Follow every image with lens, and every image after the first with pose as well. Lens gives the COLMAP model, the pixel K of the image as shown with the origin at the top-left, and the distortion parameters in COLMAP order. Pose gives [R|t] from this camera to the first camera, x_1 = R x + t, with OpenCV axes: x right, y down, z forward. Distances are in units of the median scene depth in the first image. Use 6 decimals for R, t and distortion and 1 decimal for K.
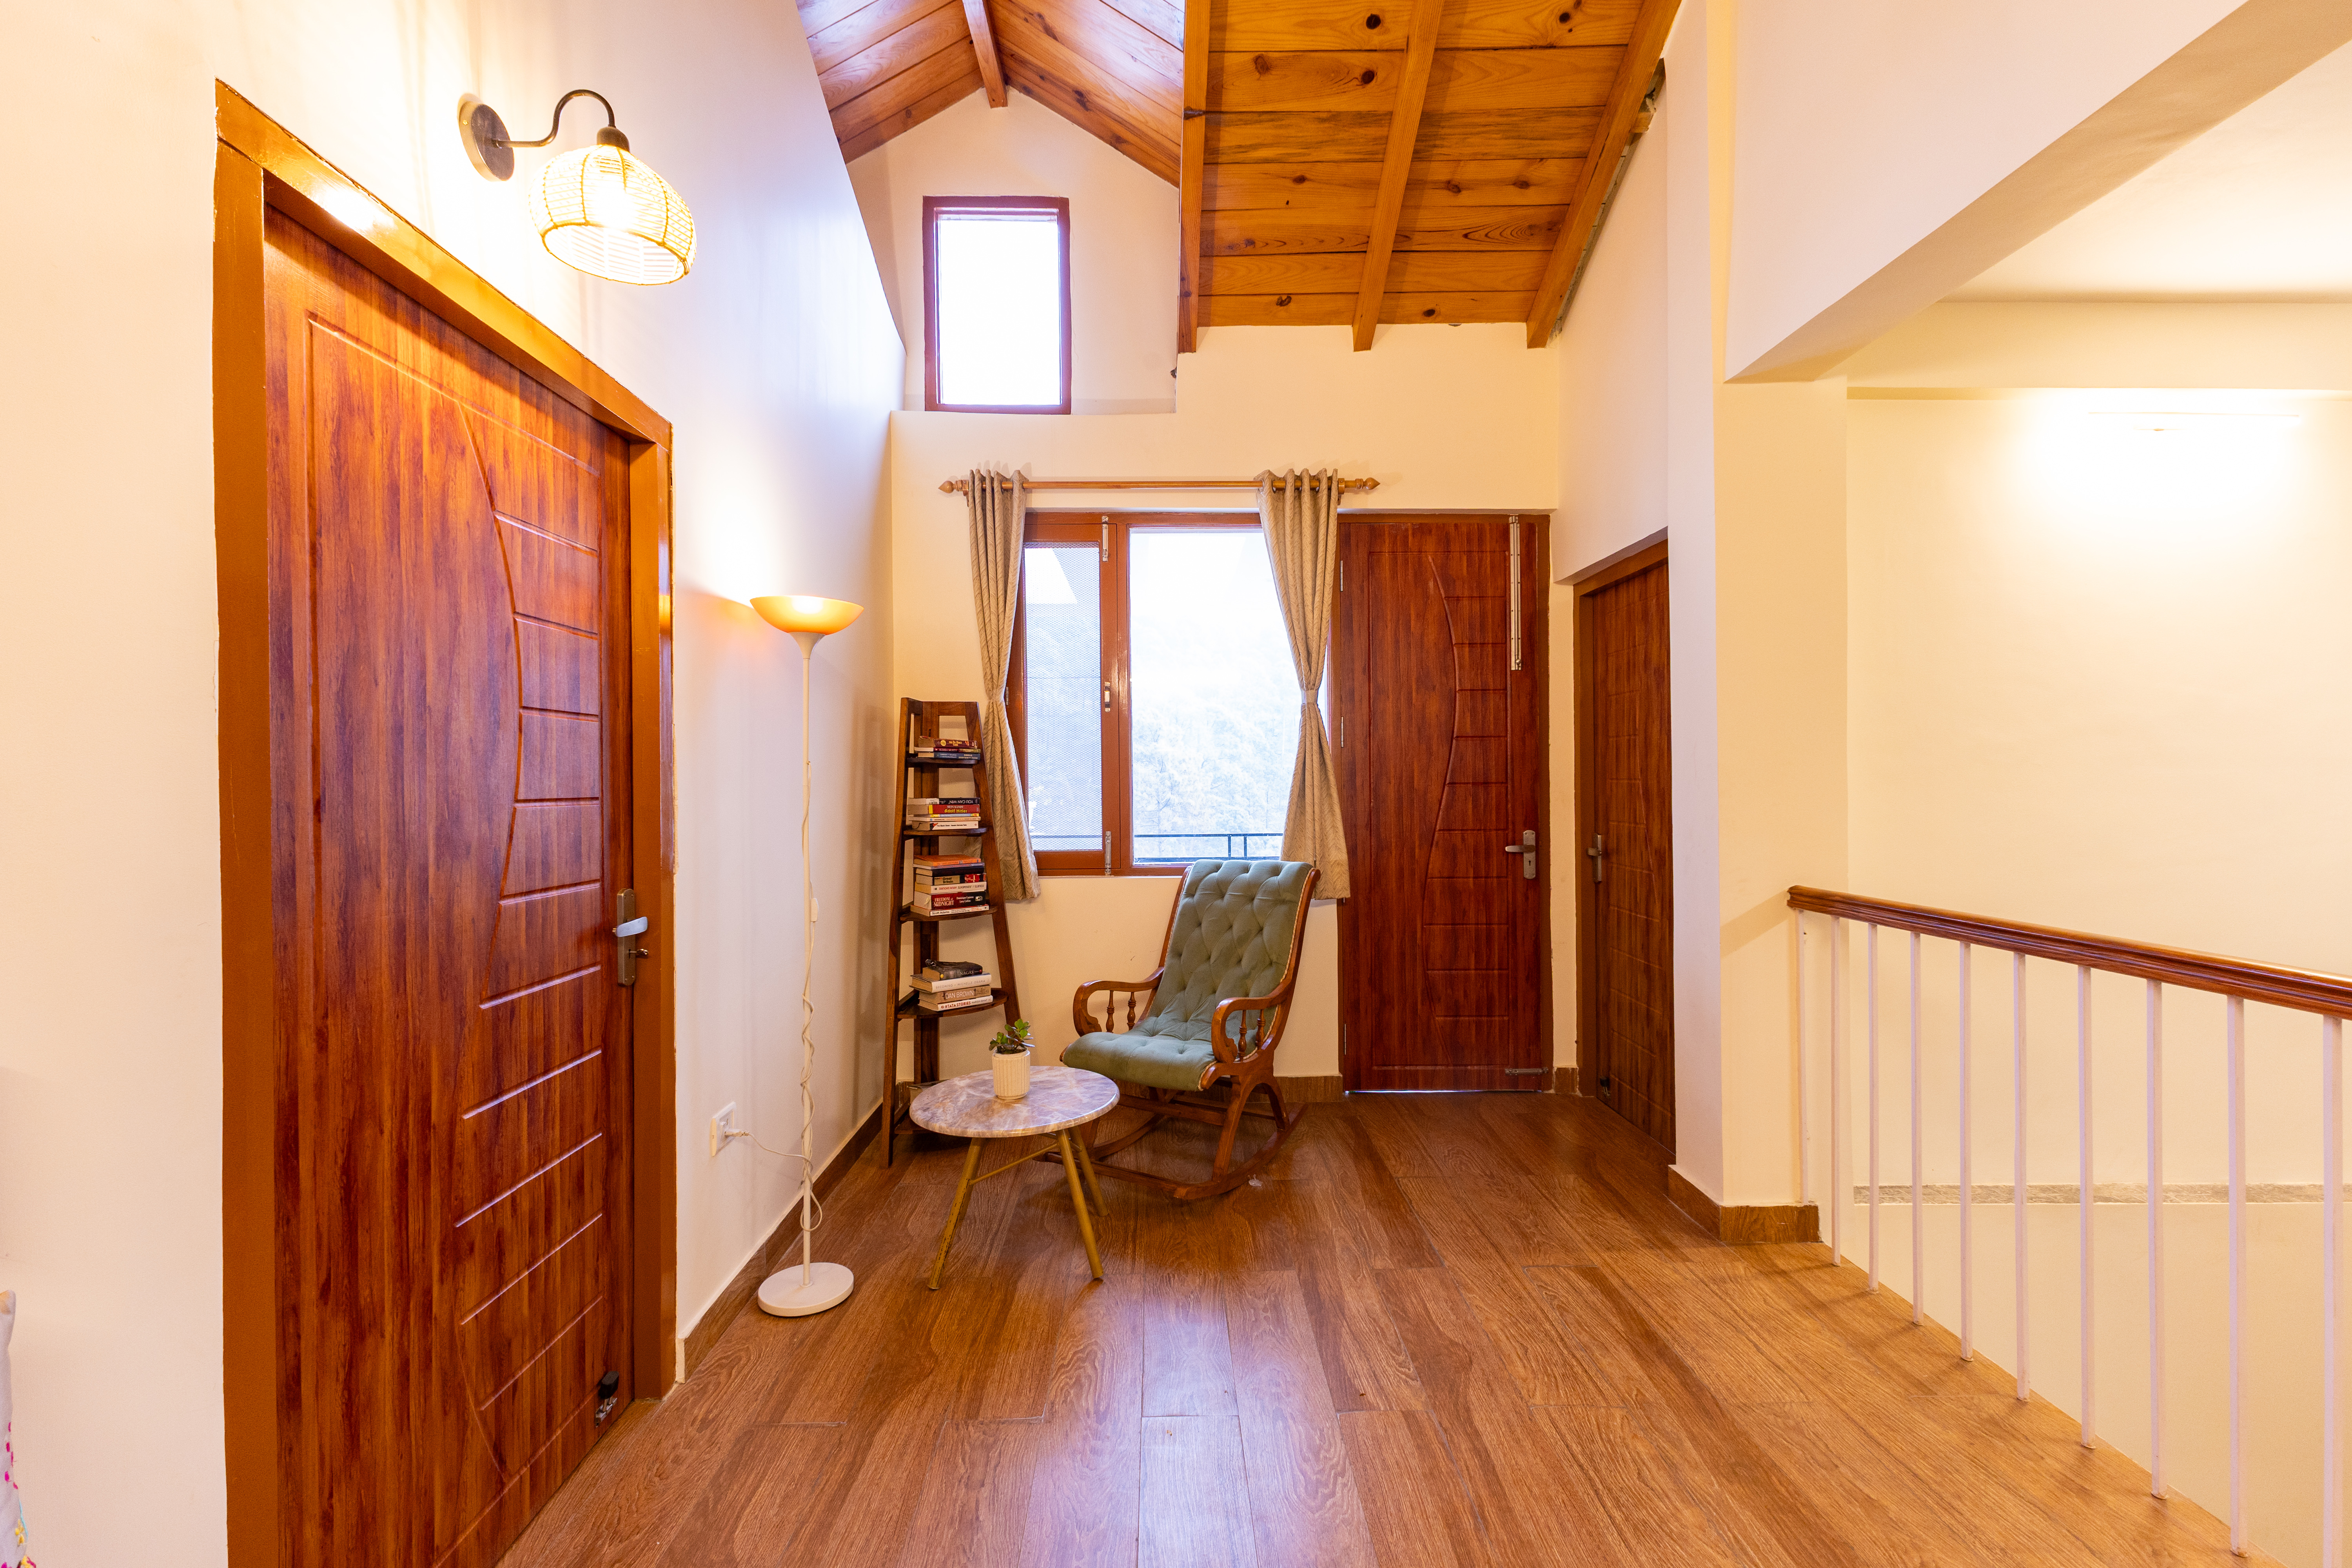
lens RADIAL K [[1009.9, 0, 1176.0], [0, 1009.9, 784.0], [0, 0, 1]] dist [0.010295, 0.000477]
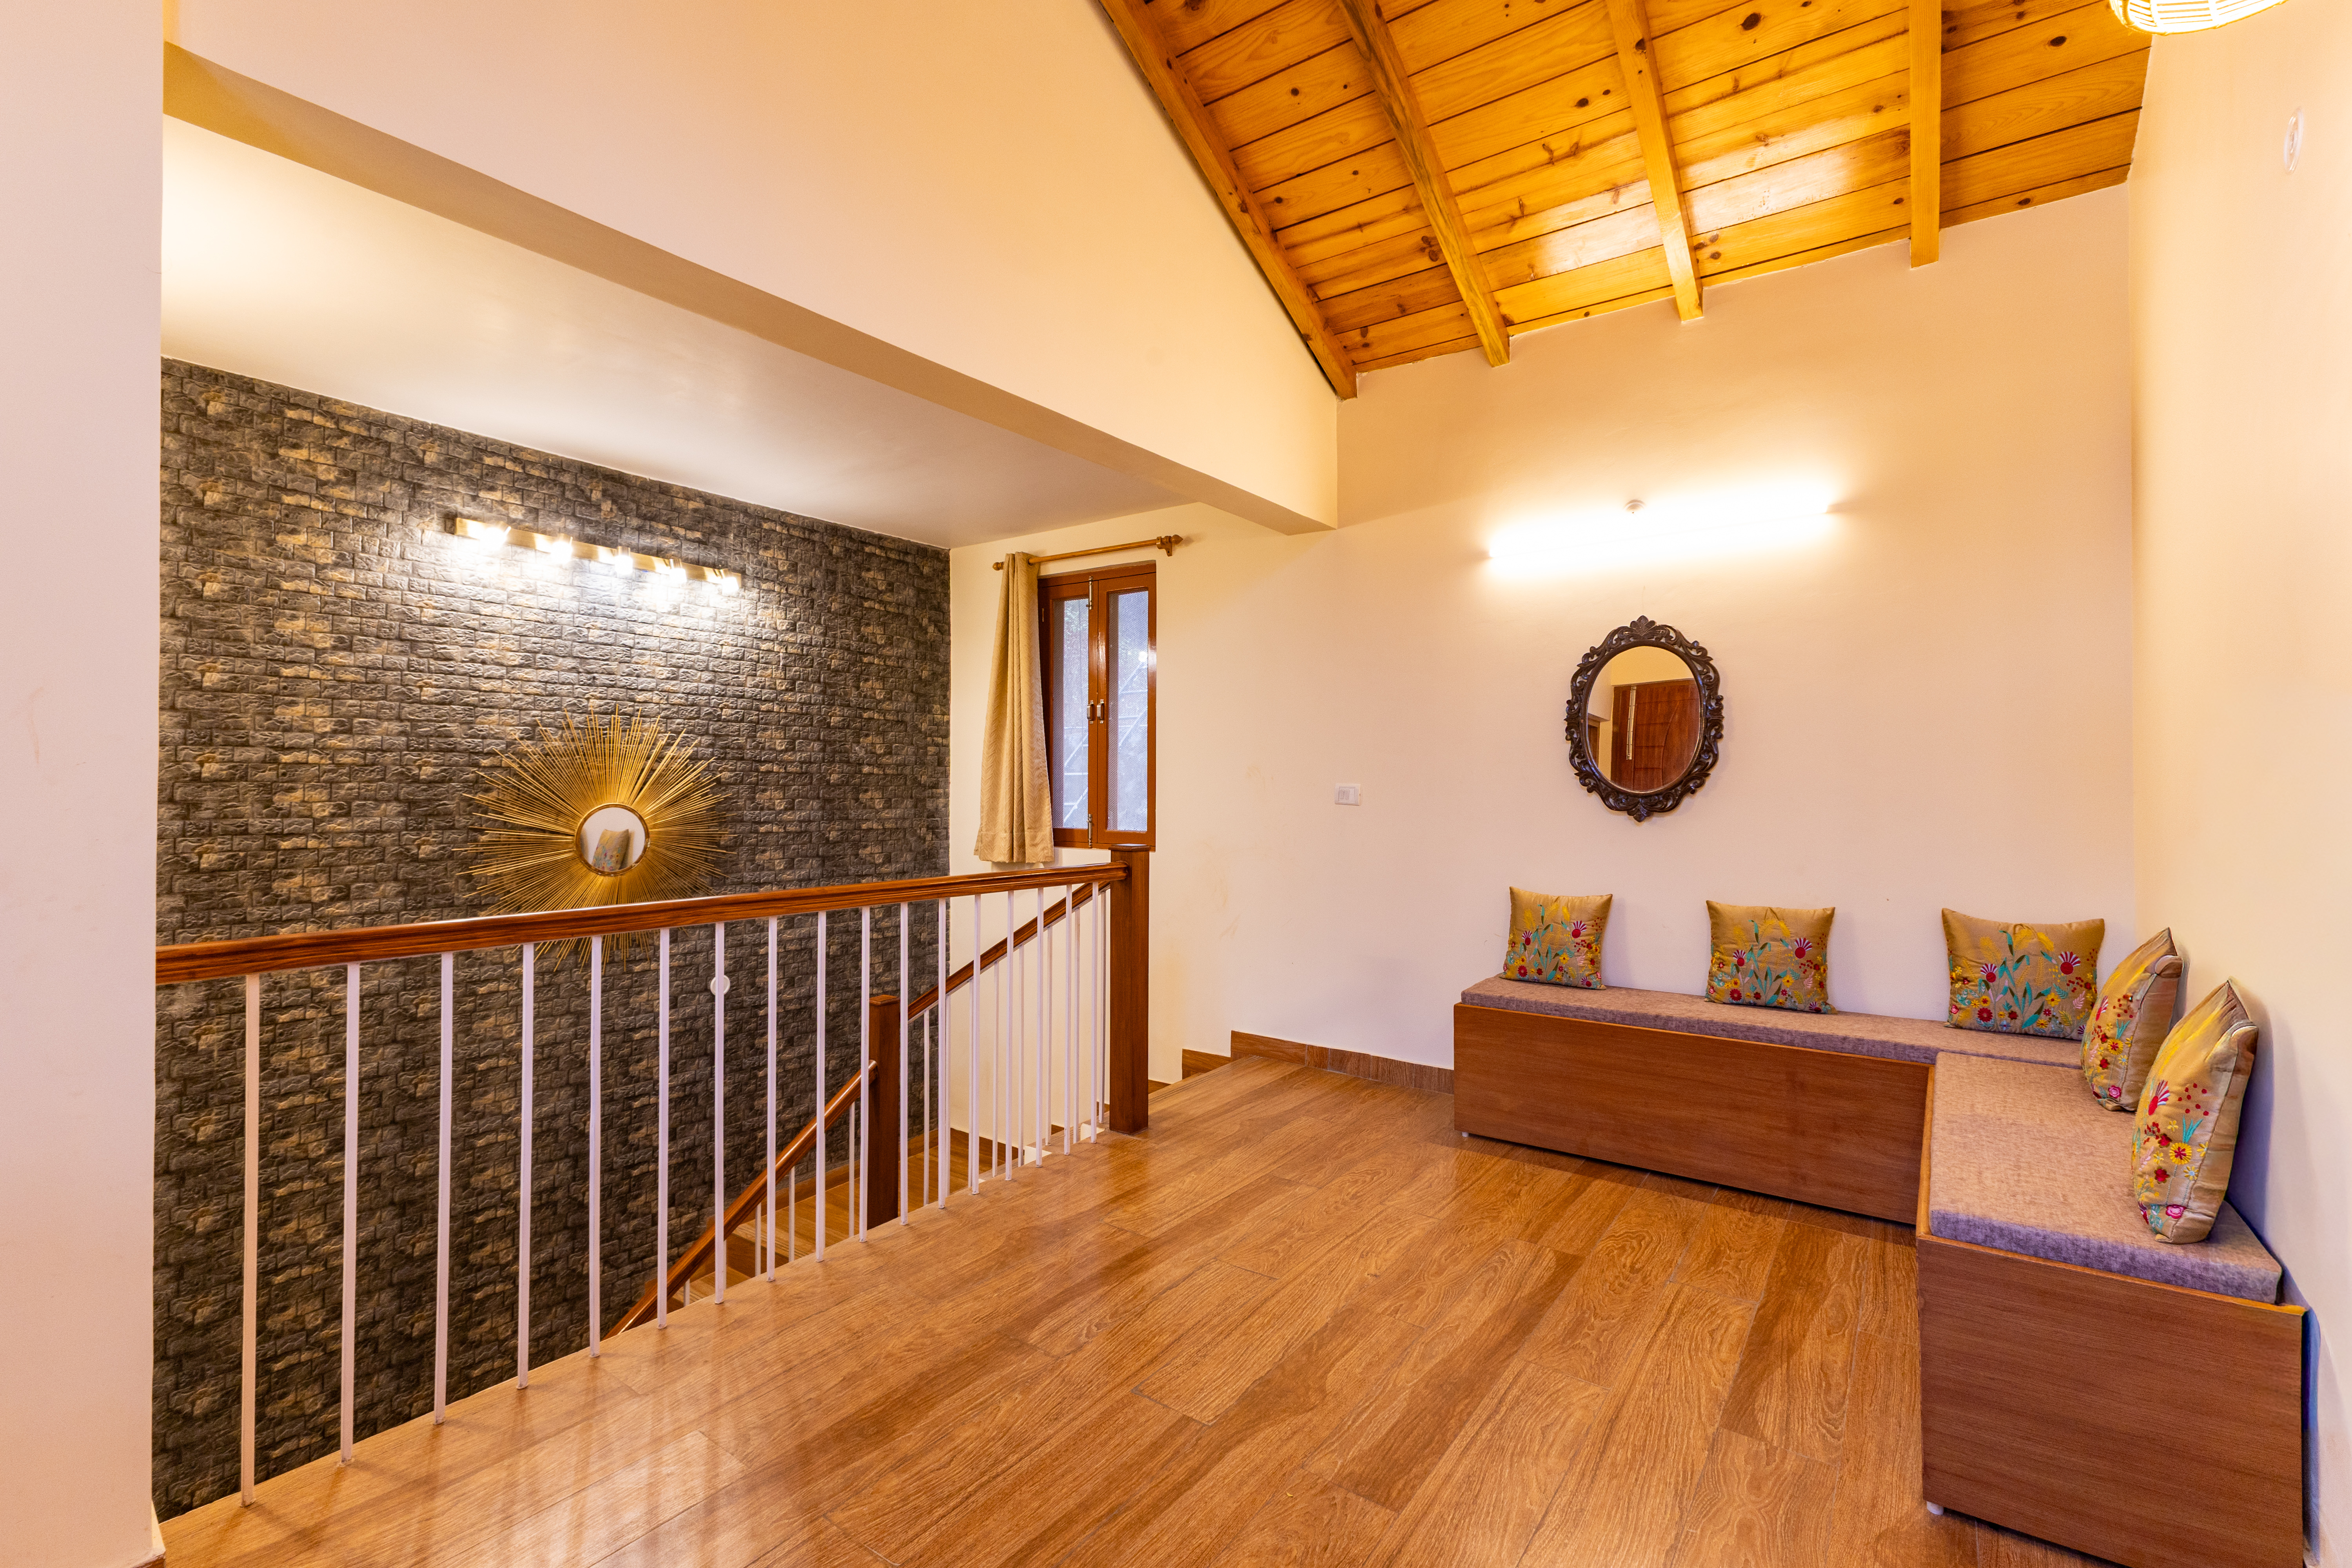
lens RADIAL K [[1009.9, 0, 1176.0], [0, 1009.9, 784.0], [0, 0, 1]] dist [0.010295, 0.000477]
pose [[-0.790986, 0.009429, 0.611761, -0.169293], [0.007897, 0.999955, -0.005203, 0.009814], [-0.611783, 0.000716, -0.791026, 0.823657]]
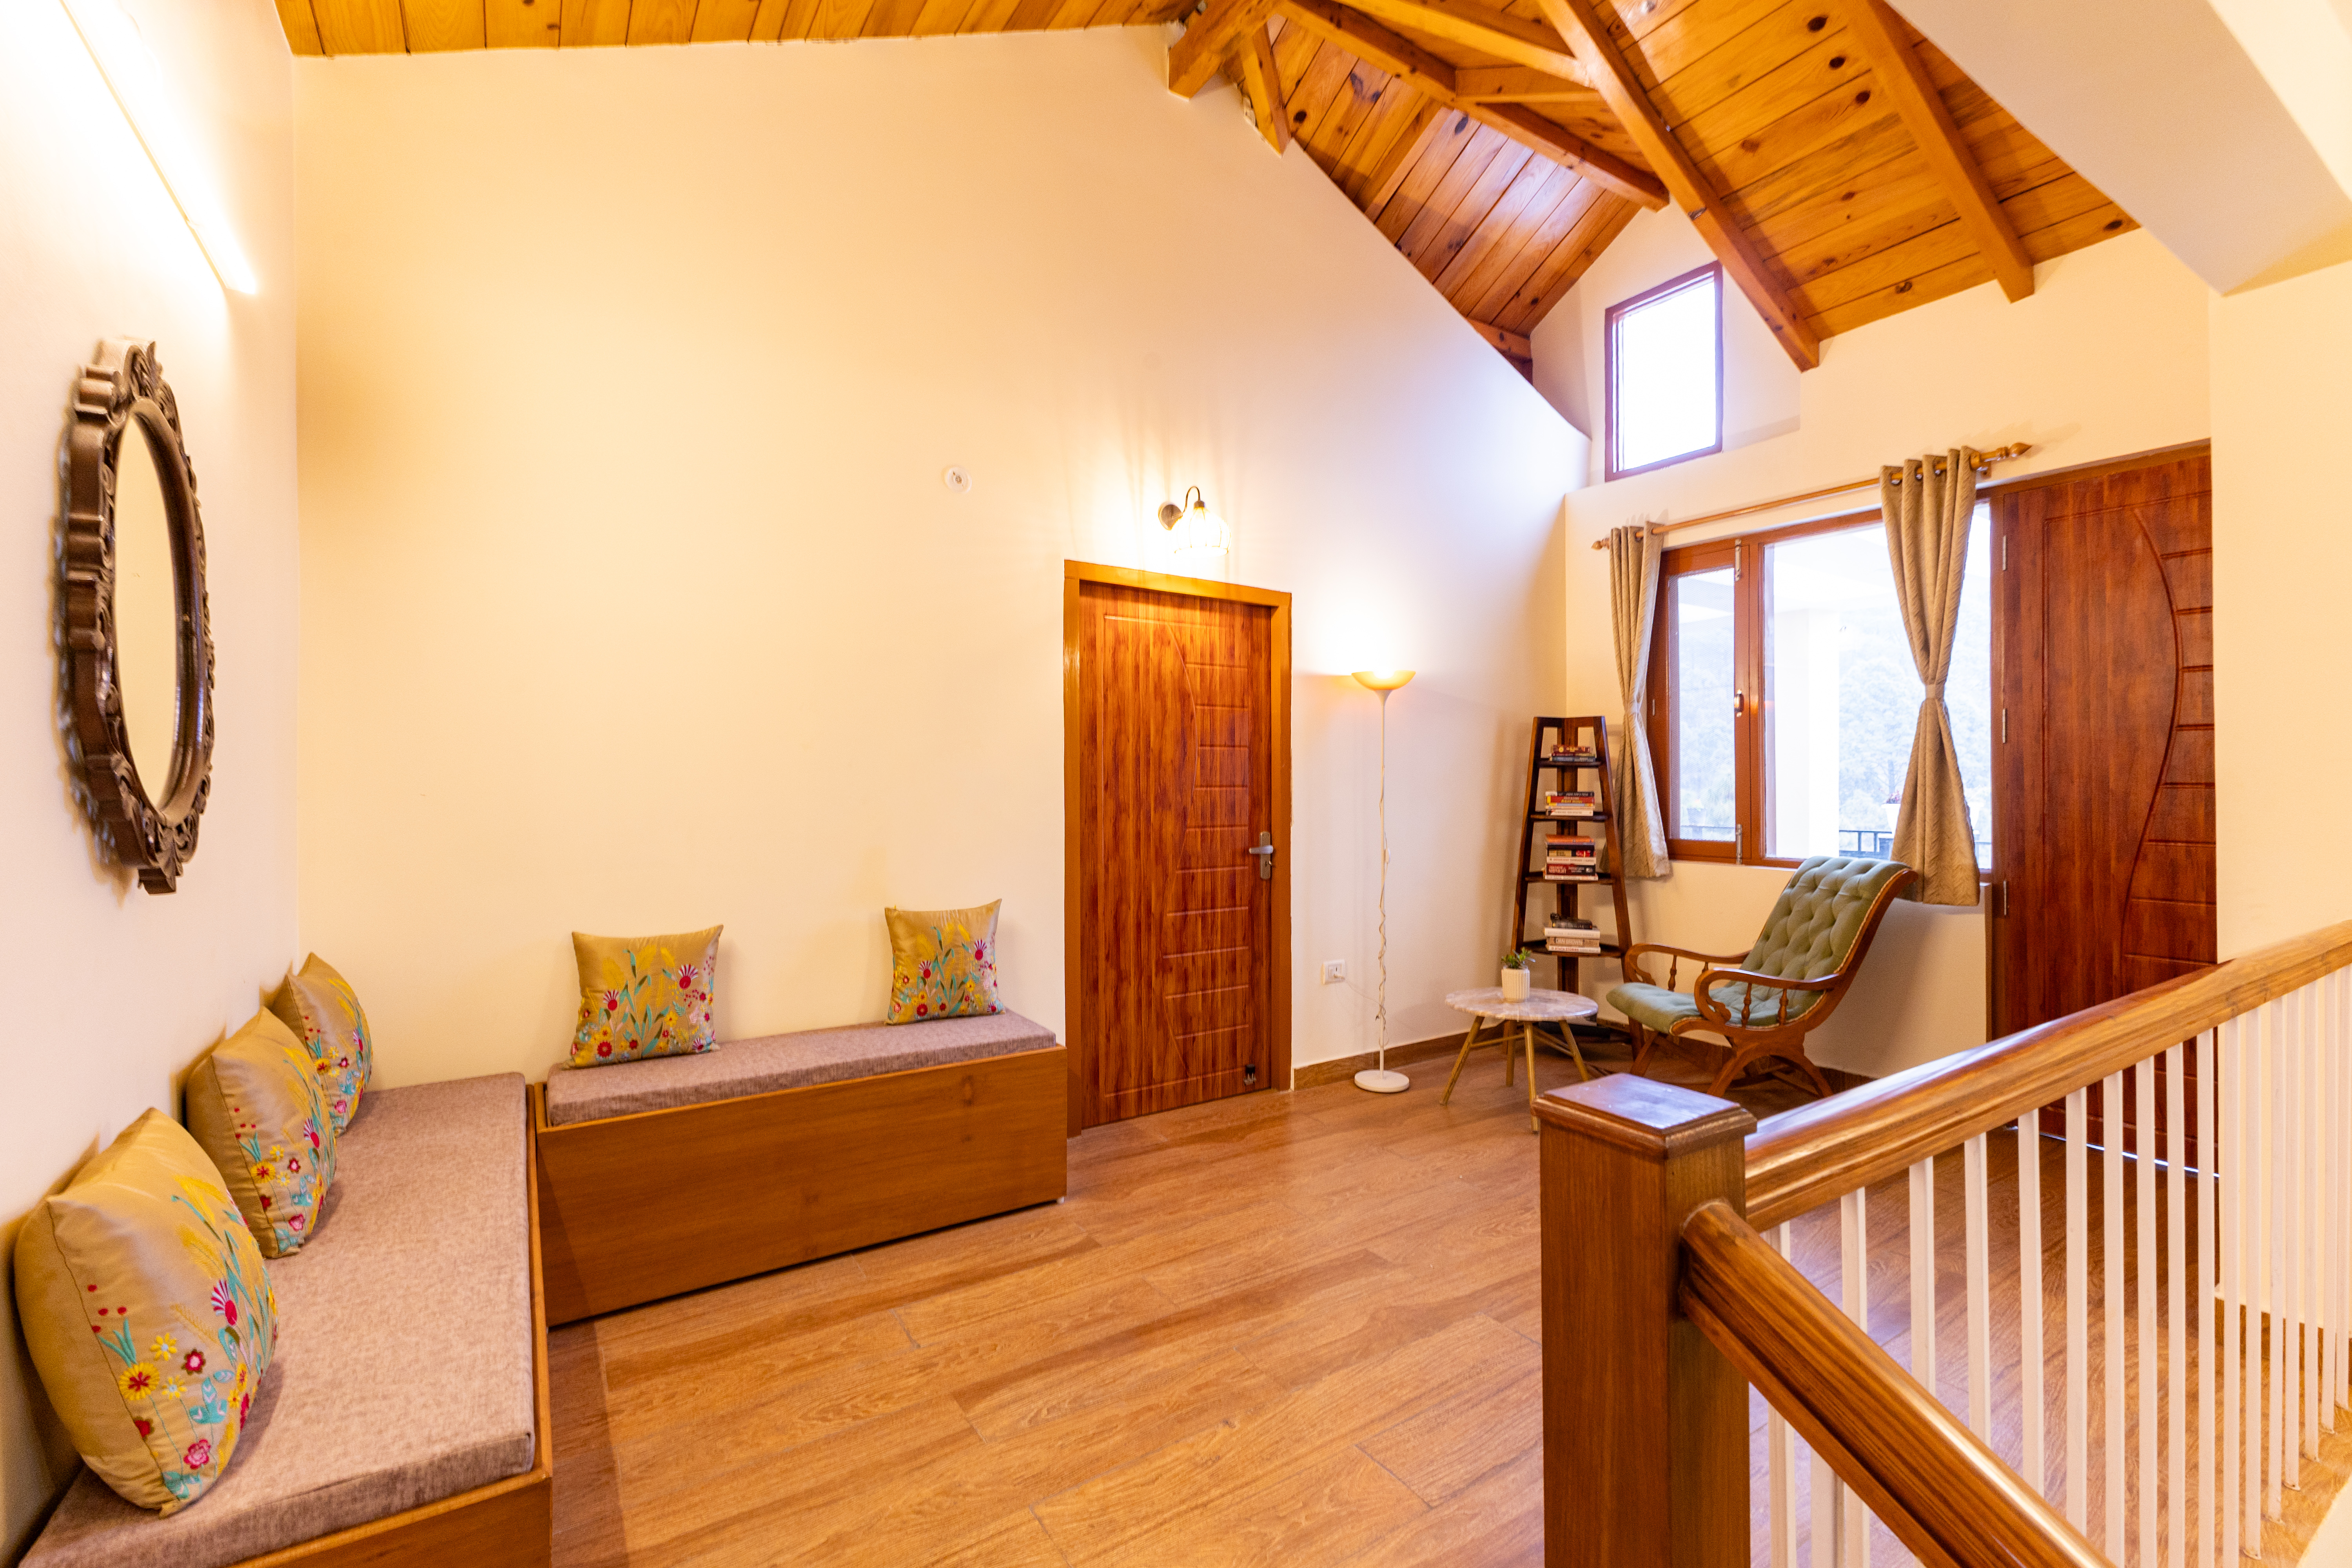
lens RADIAL K [[1009.9, 0, 1176.0], [0, 1009.9, 784.0], [0, 0, 1]] dist [0.010295, 0.000477]
pose [[0.528506, 0.007814, -0.848894, 0.591365], [-0.005285, 0.999969, 0.005915, -0.000815], [0.848913, 0.001361, 0.528531, -0.116617]]
